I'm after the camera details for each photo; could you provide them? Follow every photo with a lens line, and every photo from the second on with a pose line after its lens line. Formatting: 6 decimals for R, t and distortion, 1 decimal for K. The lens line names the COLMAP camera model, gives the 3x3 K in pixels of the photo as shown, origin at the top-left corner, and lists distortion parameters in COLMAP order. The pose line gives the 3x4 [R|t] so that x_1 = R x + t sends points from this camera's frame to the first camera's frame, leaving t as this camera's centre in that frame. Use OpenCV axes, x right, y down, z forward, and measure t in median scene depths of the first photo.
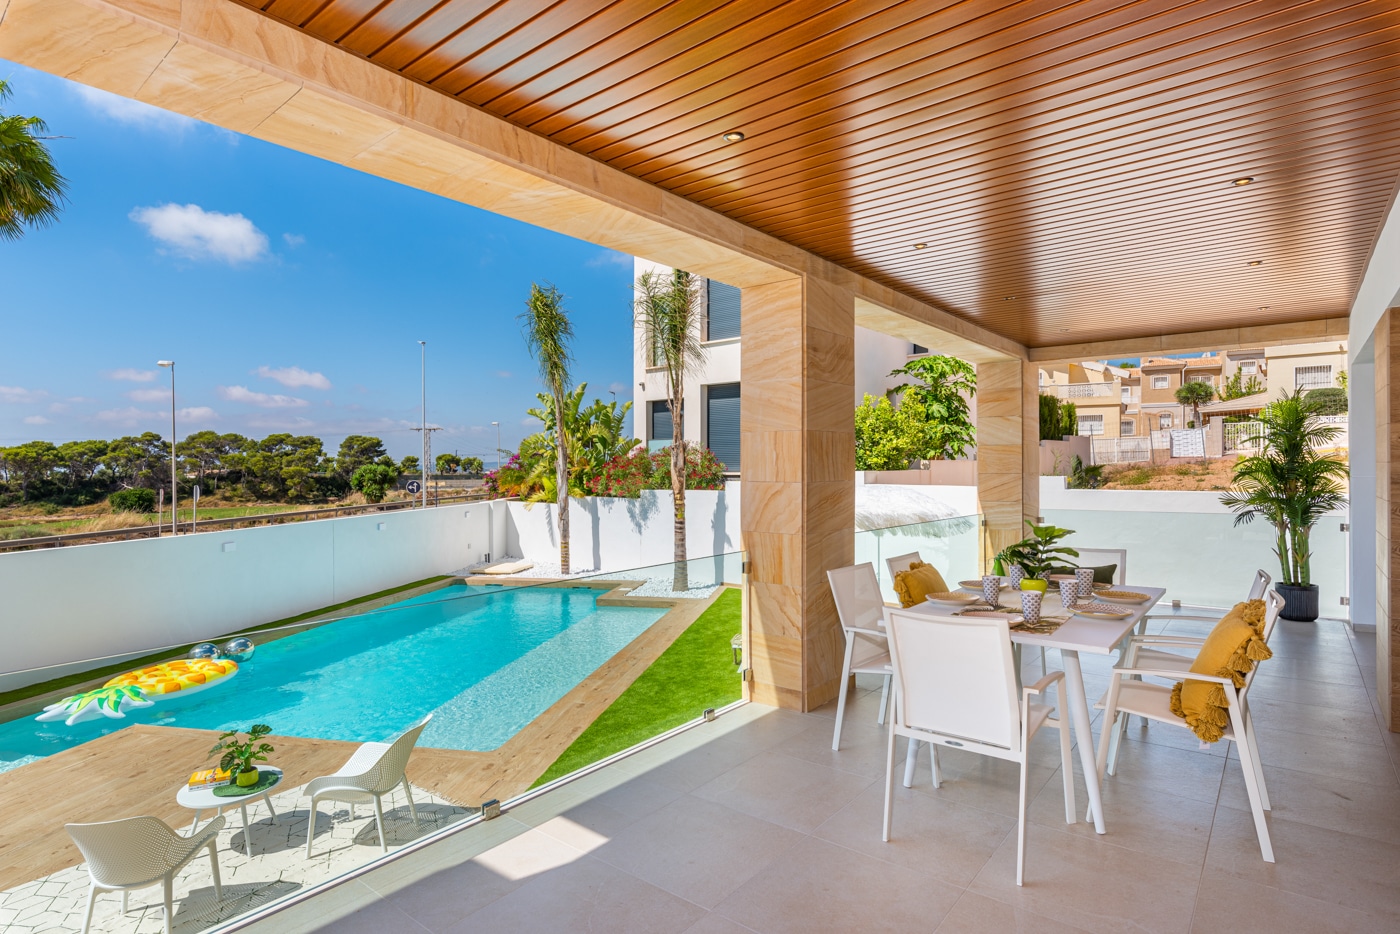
lens RADIAL K [[723.4, 0, 716.2], [0, 723.4, 466.1], [0, 0, 1]] dist [0.002645, -0.006421]
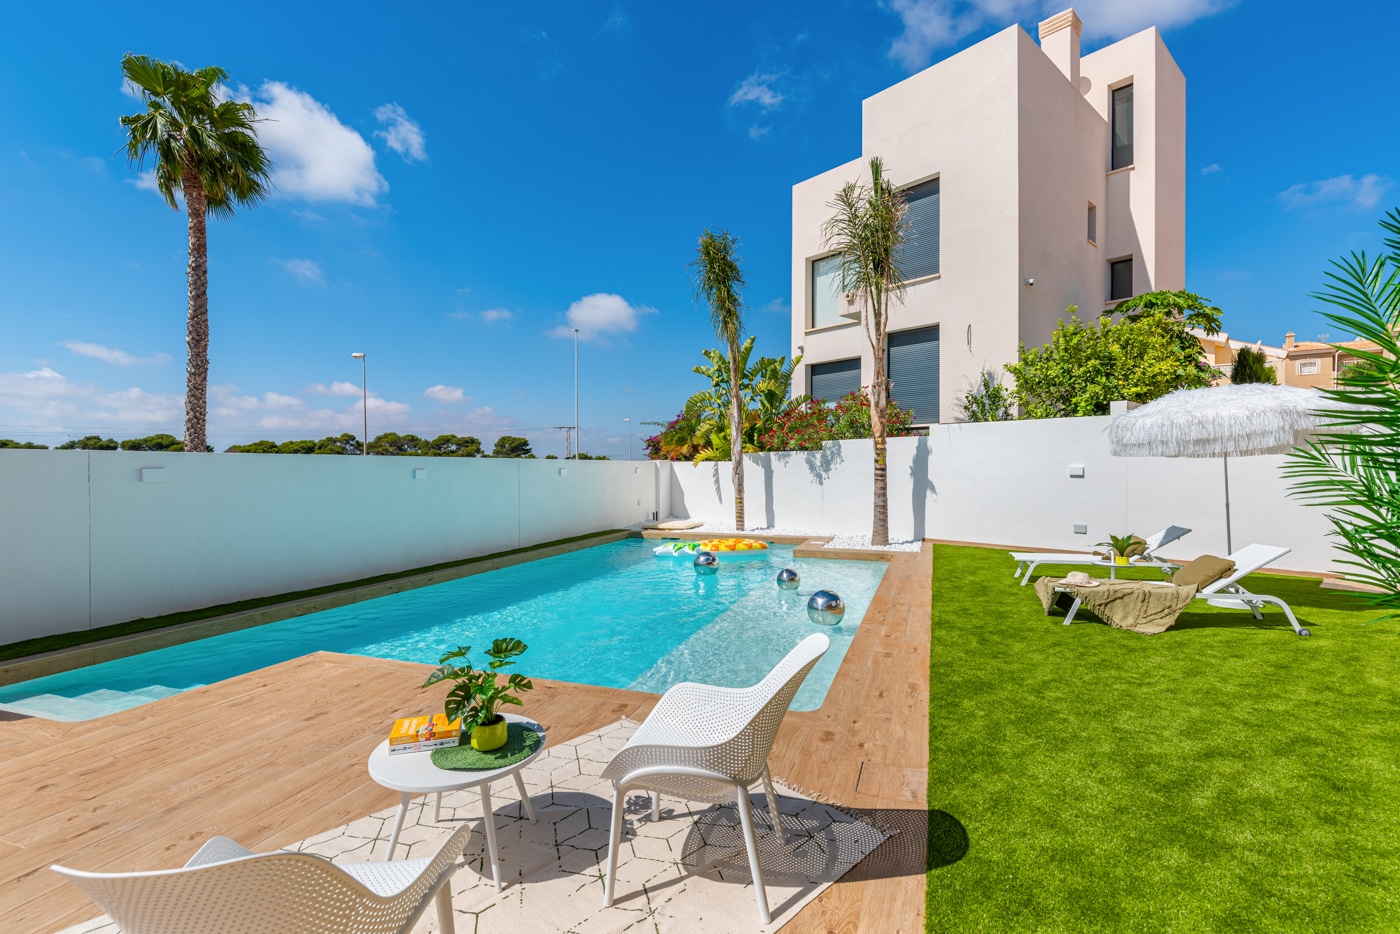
lens RADIAL K [[641.5, 0, 713.2], [0, 641.5, 476.5], [0, 0, 1]] dist [0.002711, -0.000021]
pose [[0.989195, 0.005166, -0.146516, -0.131824], [-0.003400, 0.999919, 0.012303, 0.073918], [0.146568, -0.011672, 0.989132, 0.176133]]
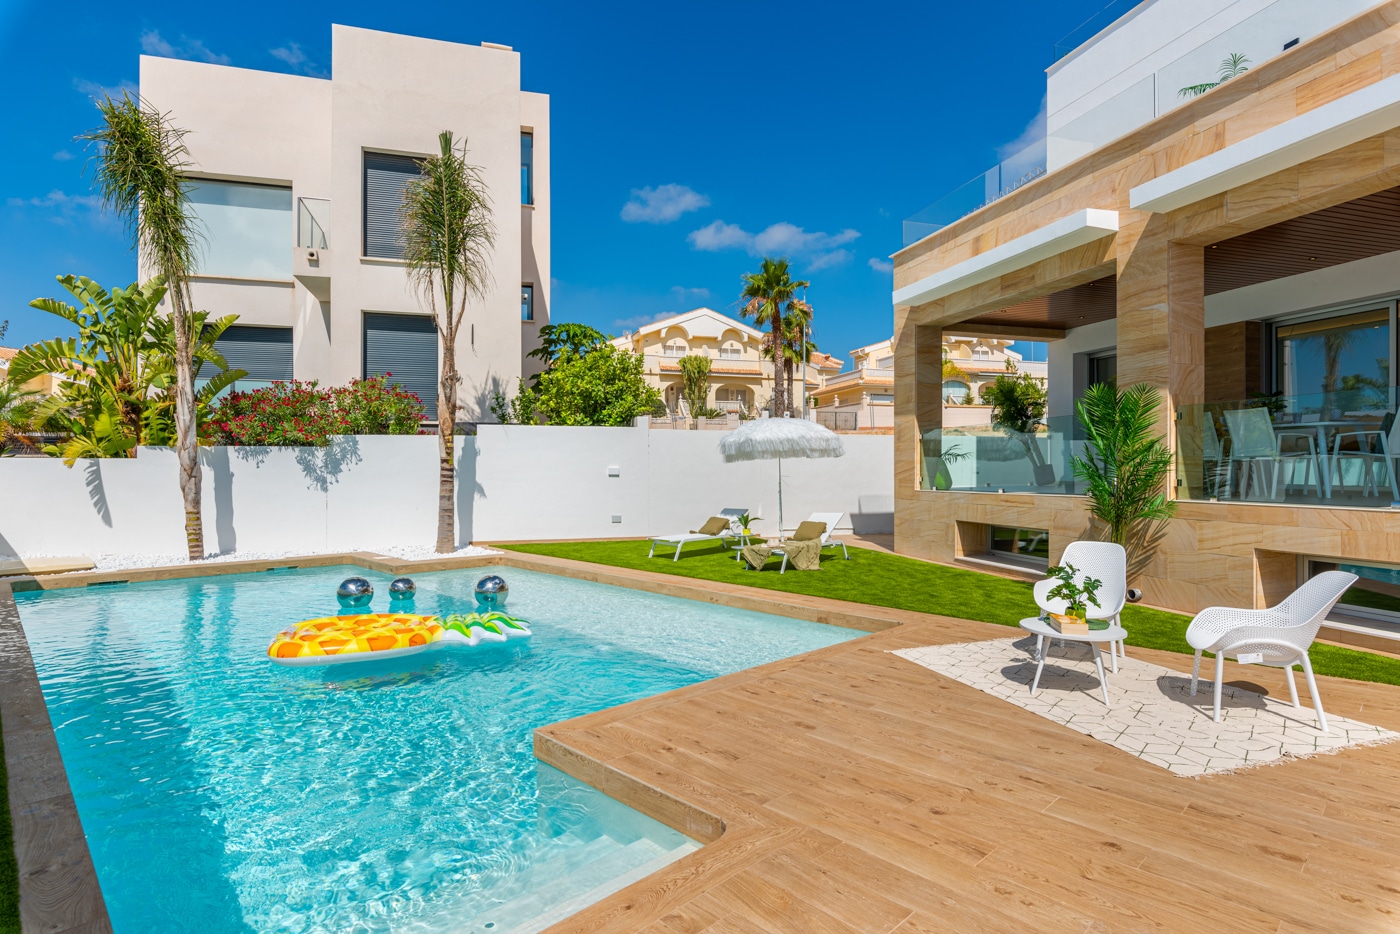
lens RADIAL K [[723.4, 0, 716.2], [0, 723.4, 466.1], [0, 0, 1]] dist [0.002645, -0.006421]
pose [[0.547866, 0.008965, 0.836518, -0.545463], [-0.000253, 0.999944, -0.010550, 0.077717], [-0.836566, 0.005569, 0.547838, 0.276414]]
